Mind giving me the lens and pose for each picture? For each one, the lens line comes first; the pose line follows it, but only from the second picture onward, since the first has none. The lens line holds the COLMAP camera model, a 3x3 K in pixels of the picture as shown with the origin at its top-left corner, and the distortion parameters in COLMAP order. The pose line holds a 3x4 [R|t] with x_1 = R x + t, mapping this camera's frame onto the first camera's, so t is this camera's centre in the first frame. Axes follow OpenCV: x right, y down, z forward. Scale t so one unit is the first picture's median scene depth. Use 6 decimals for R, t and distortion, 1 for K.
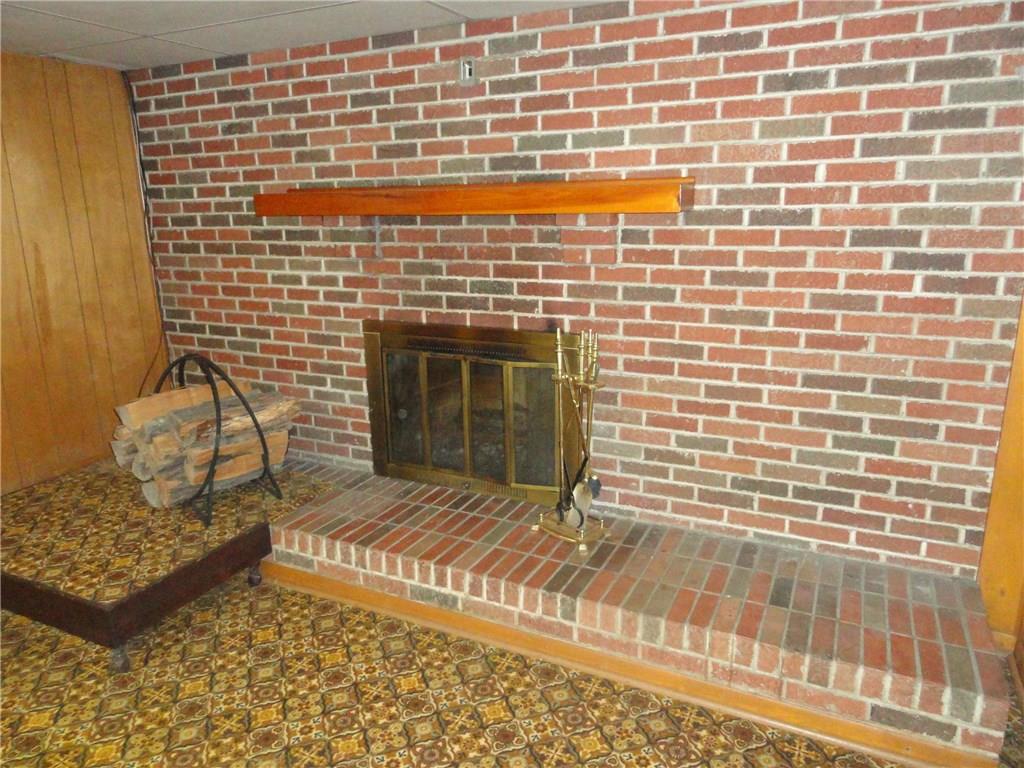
lens RADIAL K [[711.0, 0, 512.3], [0, 711.0, 387.7], [0, 0, 1]] dist [0.001297, 0.000413]
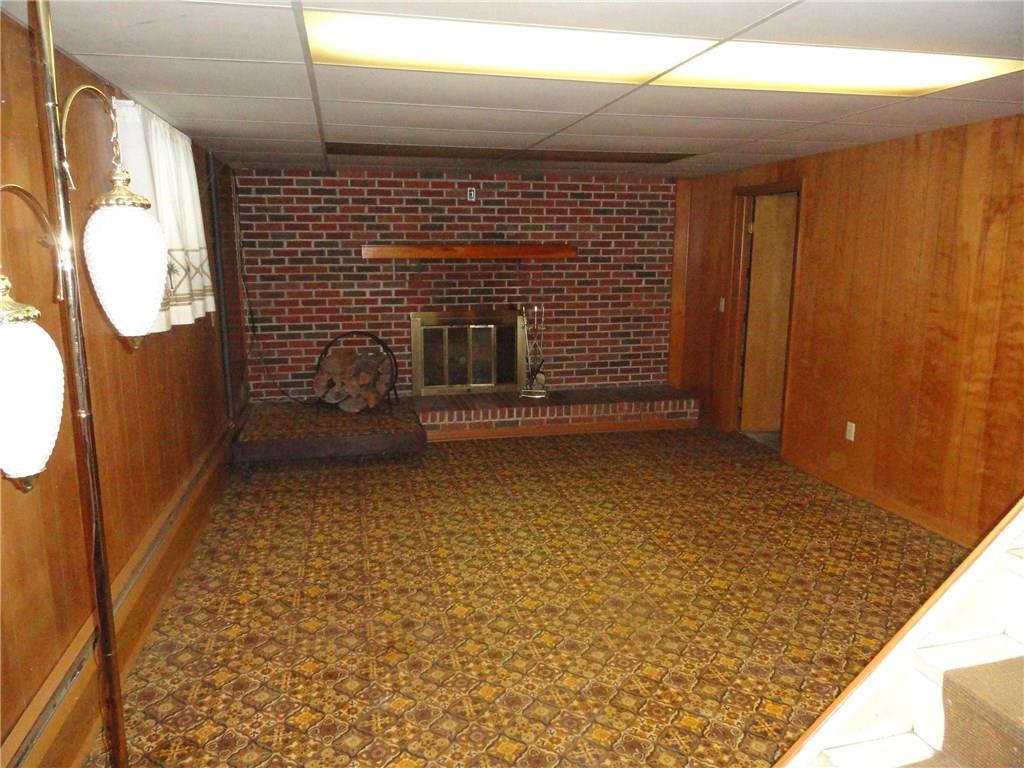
lens RADIAL K [[711.0, 0, 512.3], [0, 711.0, 387.7], [0, 0, 1]] dist [0.001297, 0.000413]
pose [[0.778323, -0.107654, 0.618566, -1.475882], [0.146066, 0.989206, -0.011631, 0.206421], [-0.610637, 0.099405, 0.785647, -0.800239]]
